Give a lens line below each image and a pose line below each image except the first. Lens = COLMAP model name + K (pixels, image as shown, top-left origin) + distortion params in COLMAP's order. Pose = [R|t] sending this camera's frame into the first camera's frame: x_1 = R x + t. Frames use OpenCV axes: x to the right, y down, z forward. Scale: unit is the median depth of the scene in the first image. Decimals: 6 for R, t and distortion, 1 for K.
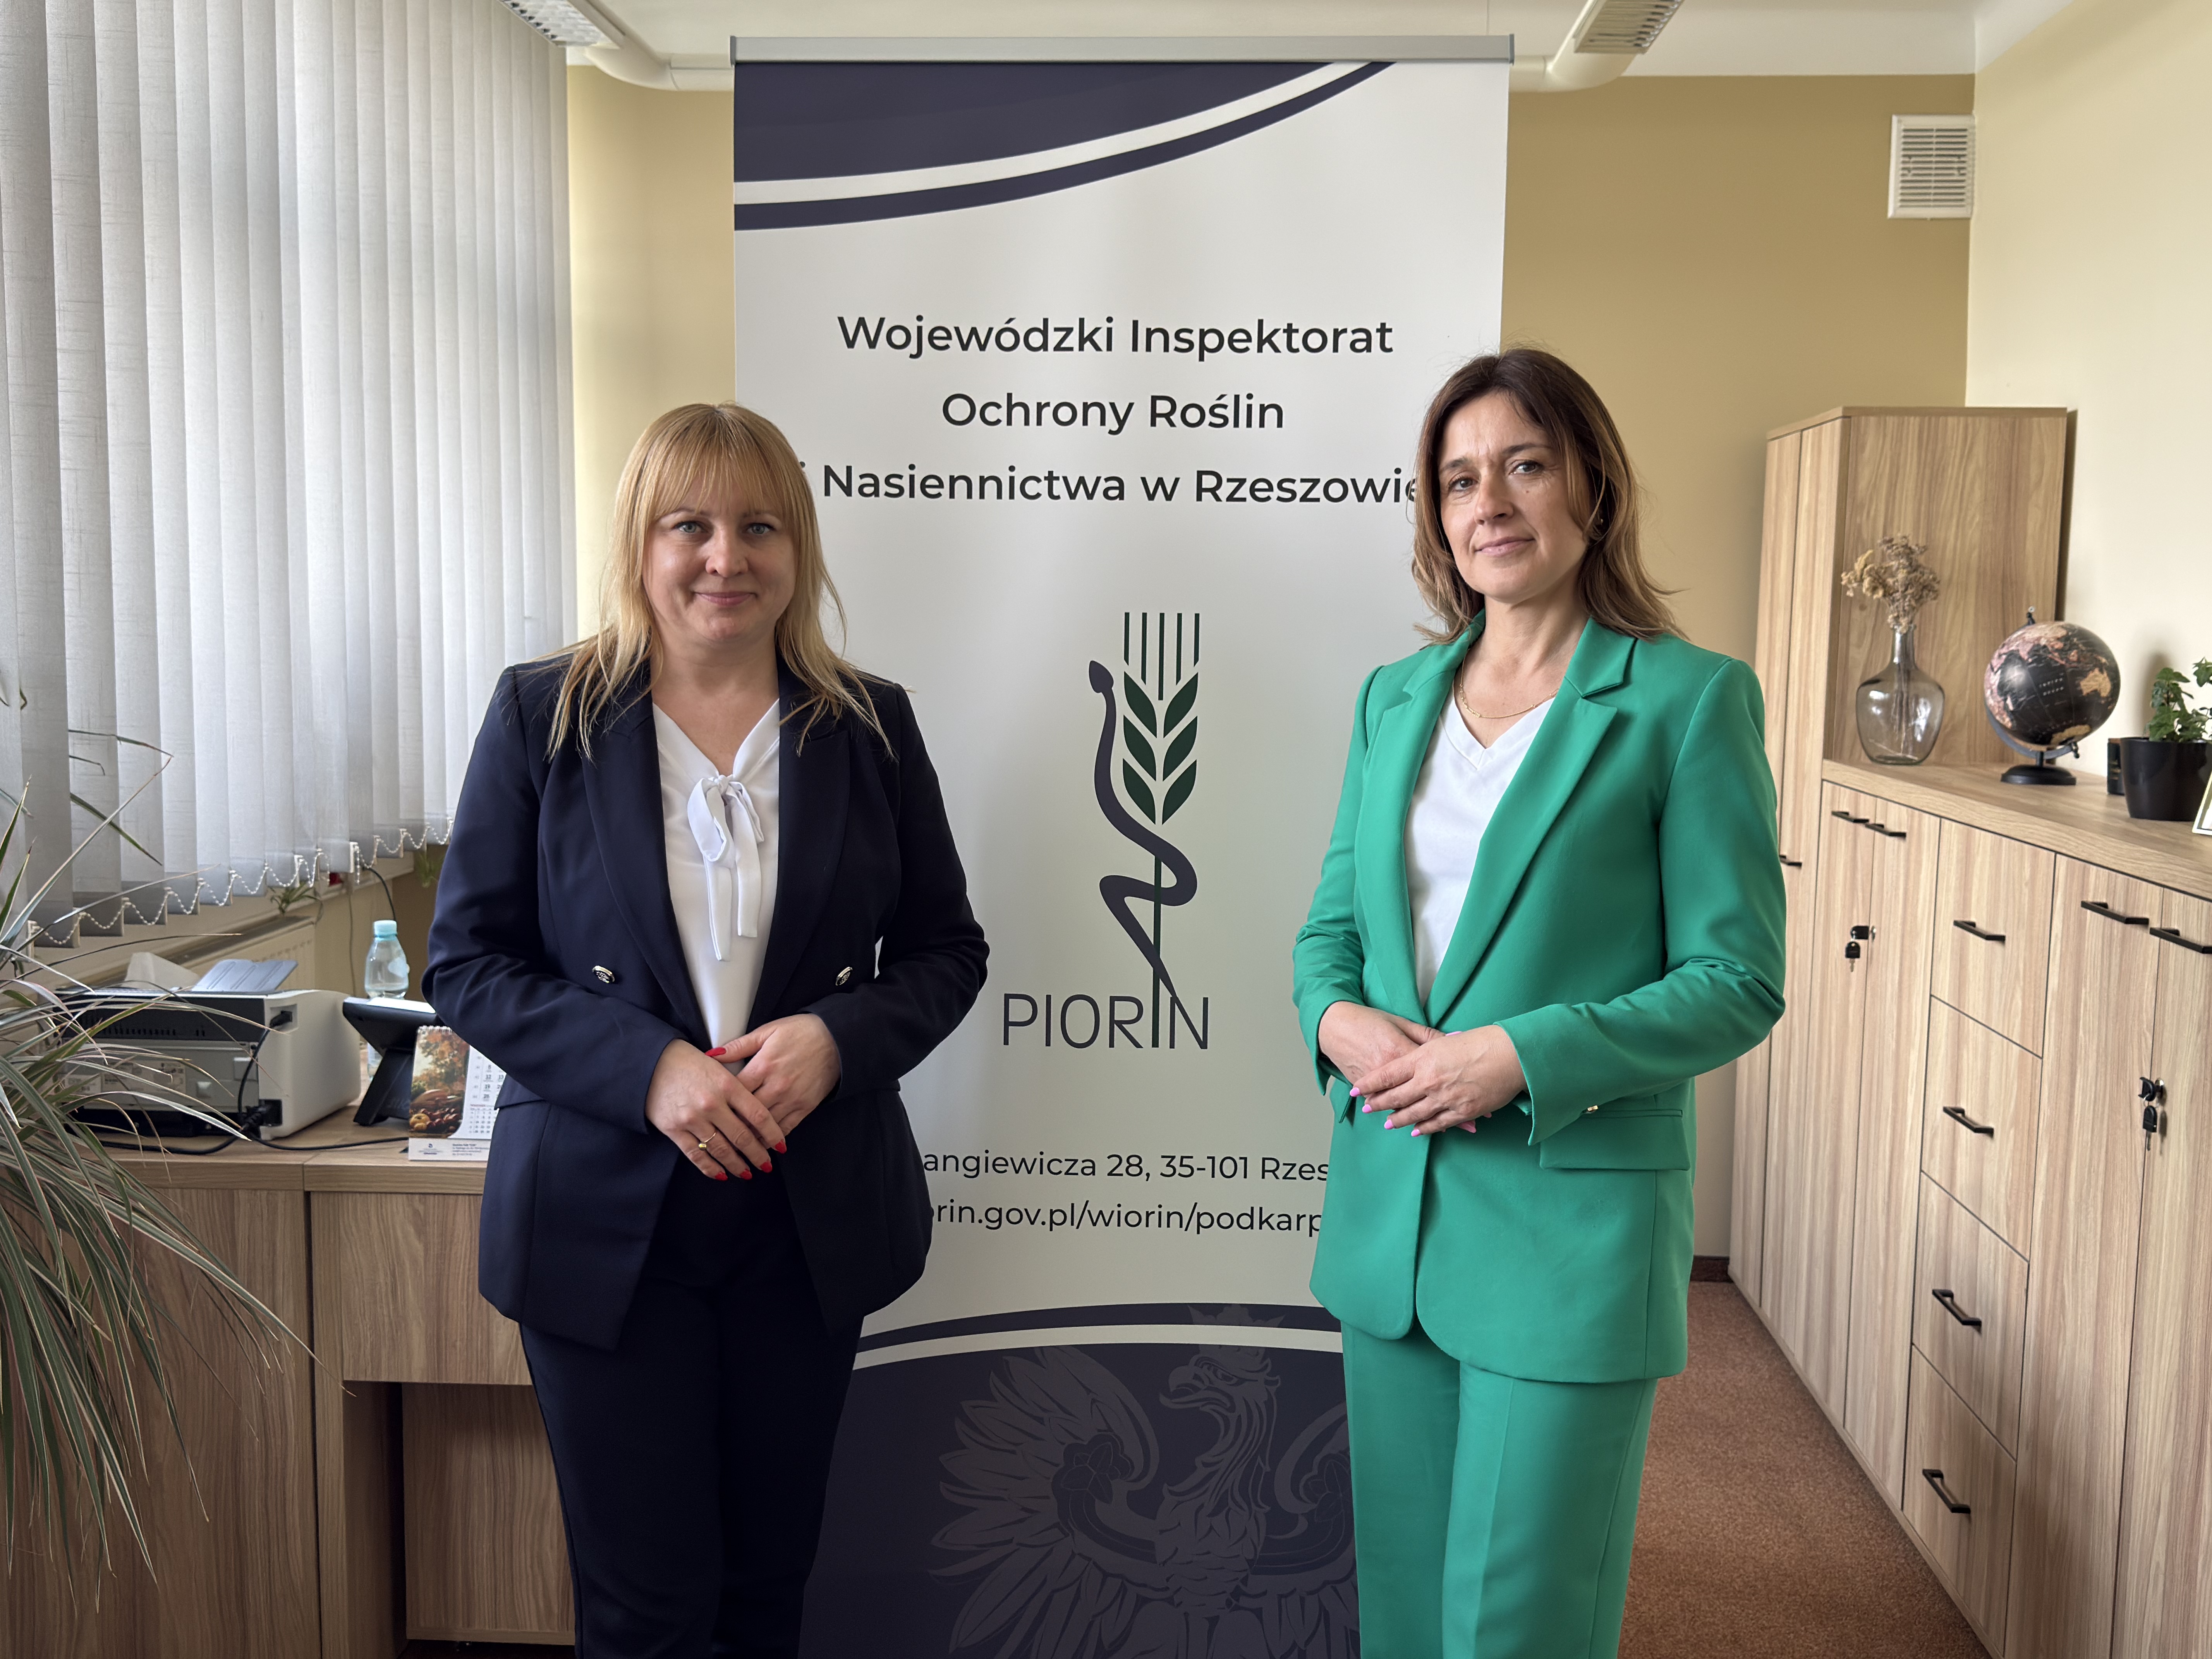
lens RADIAL K [[2243.8, 0, 1123.7], [0, 2243.8, 824.3], [0, 0, 1]] dist [0.058540, 0.000000]
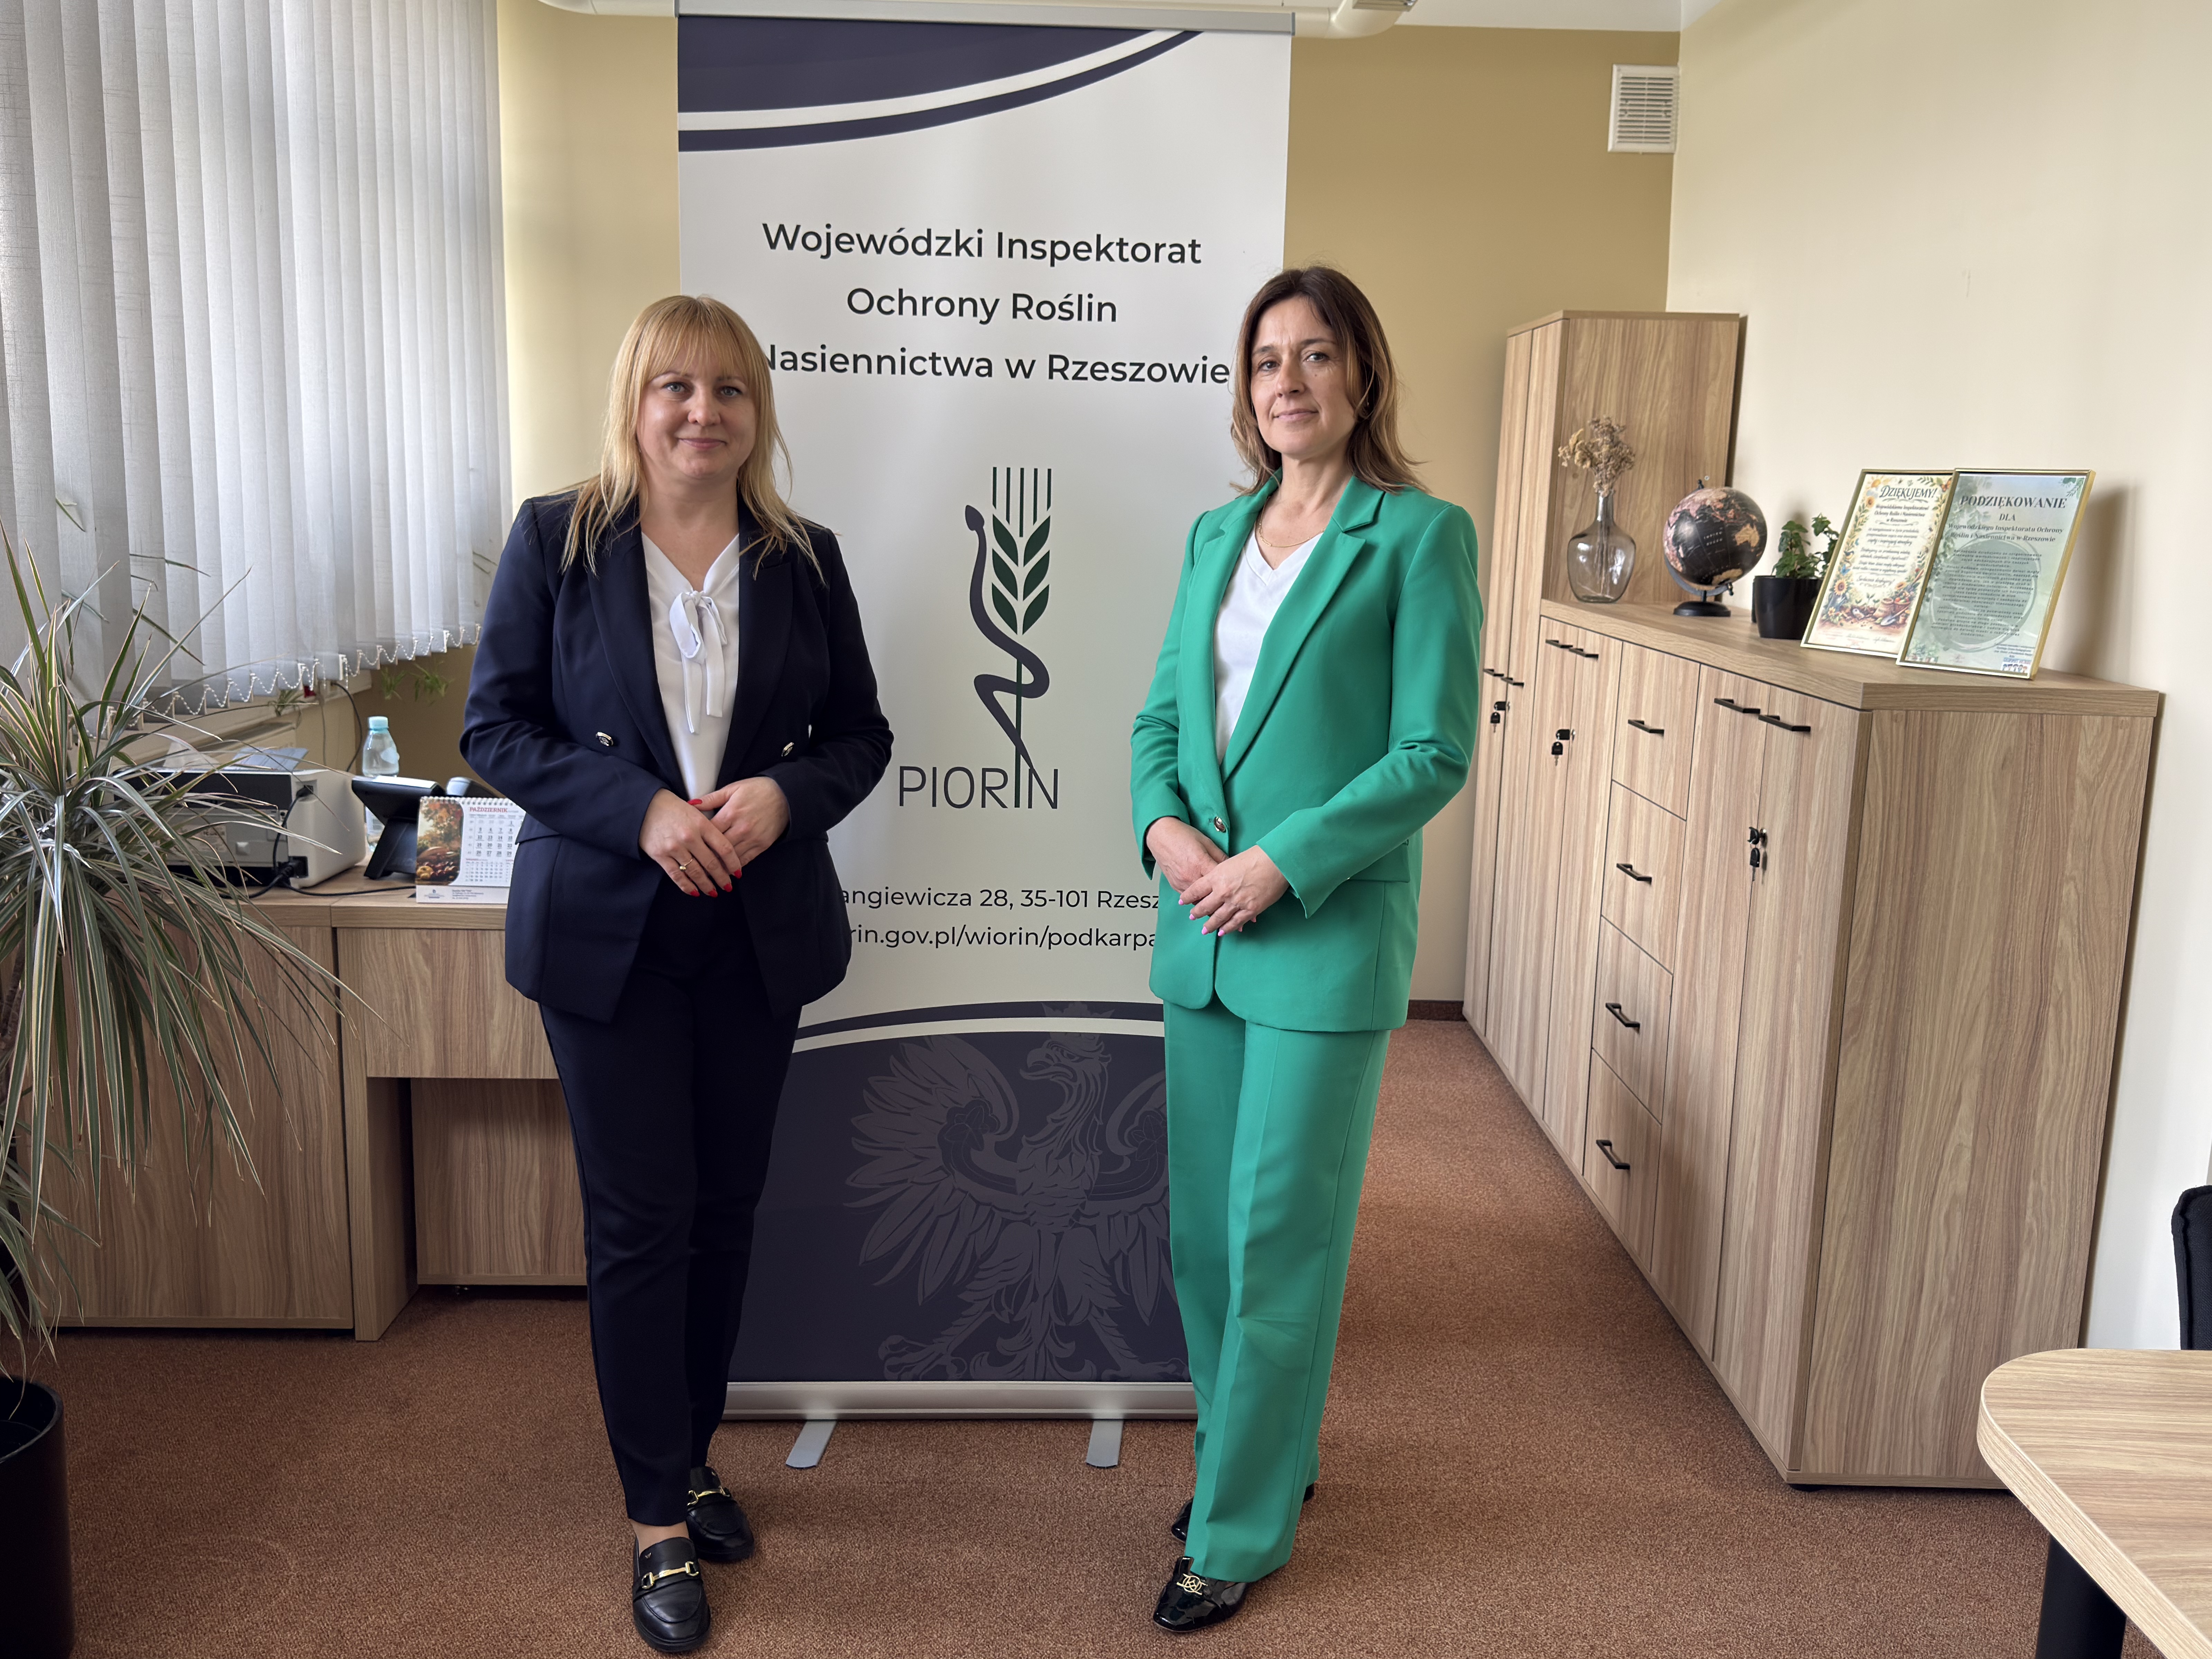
lens RADIAL K [[1999.8, 0, 1115.0], [0, 1999.8, 833.9], [0, 0, 1]] dist [0.080502, -0.105566]
pose [[0.996992, -0.001963, 0.077474, -0.017863], [-0.004126, 0.996917, 0.078355, 0.022399], [-0.077389, -0.078439, 0.993911, -0.145528]]
